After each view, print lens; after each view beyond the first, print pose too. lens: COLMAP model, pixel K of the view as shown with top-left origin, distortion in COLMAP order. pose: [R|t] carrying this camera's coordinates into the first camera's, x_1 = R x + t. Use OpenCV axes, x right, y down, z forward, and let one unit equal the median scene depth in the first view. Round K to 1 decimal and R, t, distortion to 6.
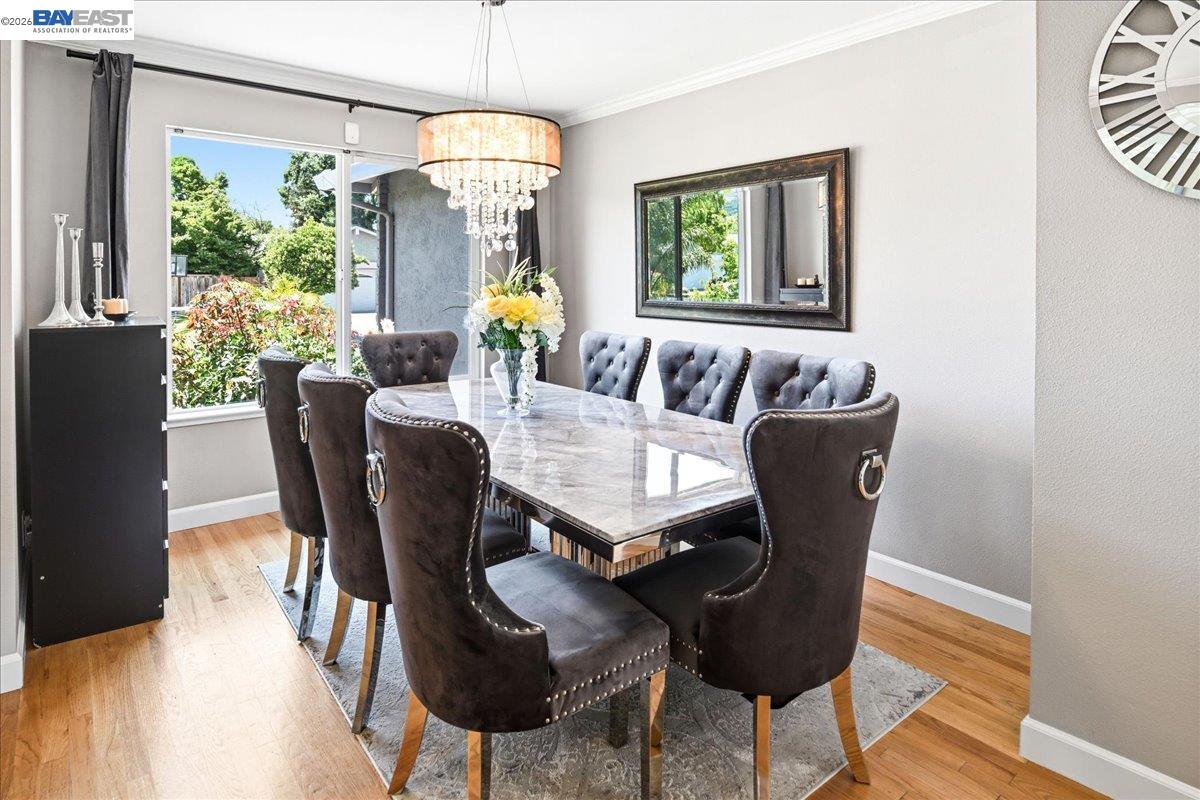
lens RADIAL K [[657.8, 0, 595.3], [0, 657.8, 426.7], [0, 0, 1]] dist [-0.000109, 0.000149]
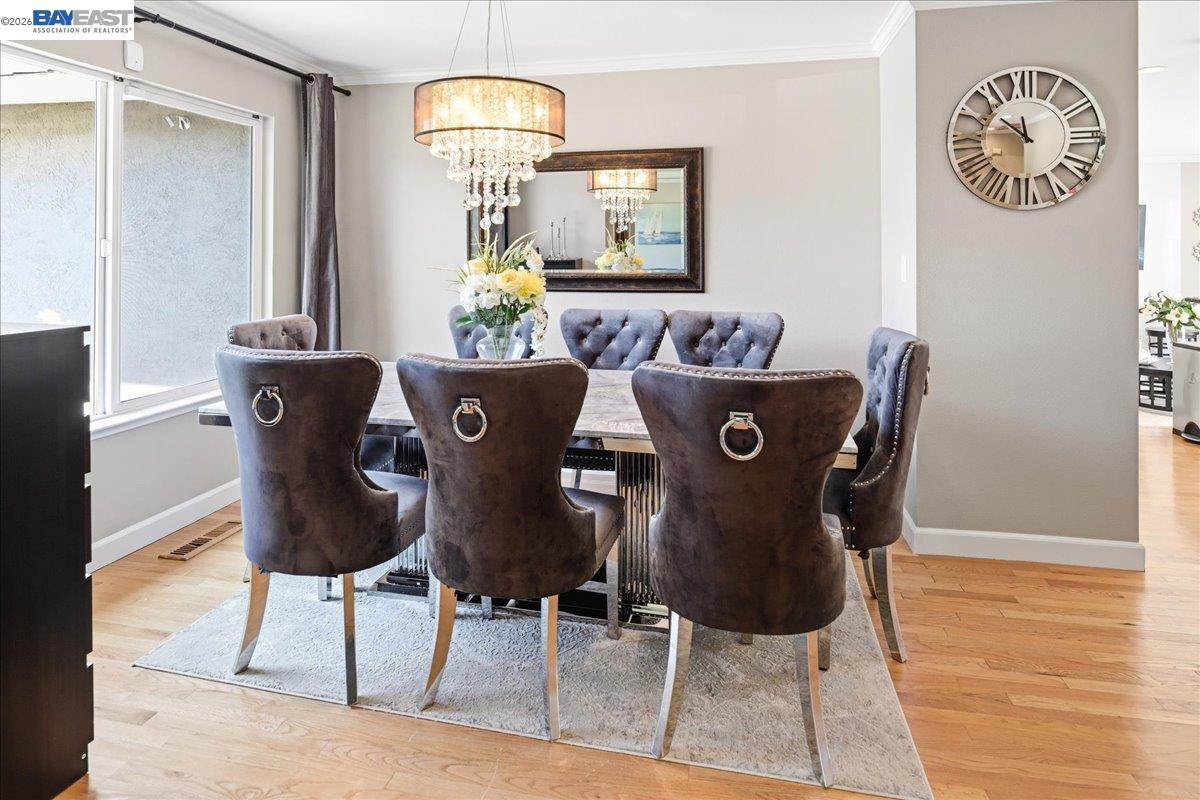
lens RADIAL K [[657.8, 0, 595.3], [0, 657.8, 426.7], [0, 0, 1]] dist [-0.000109, 0.000149]
pose [[0.756491, -0.171278, 0.631178, -0.676120], [0.147805, 0.984902, 0.090116, -0.038077], [-0.637084, 0.025120, 0.770385, 0.170387]]
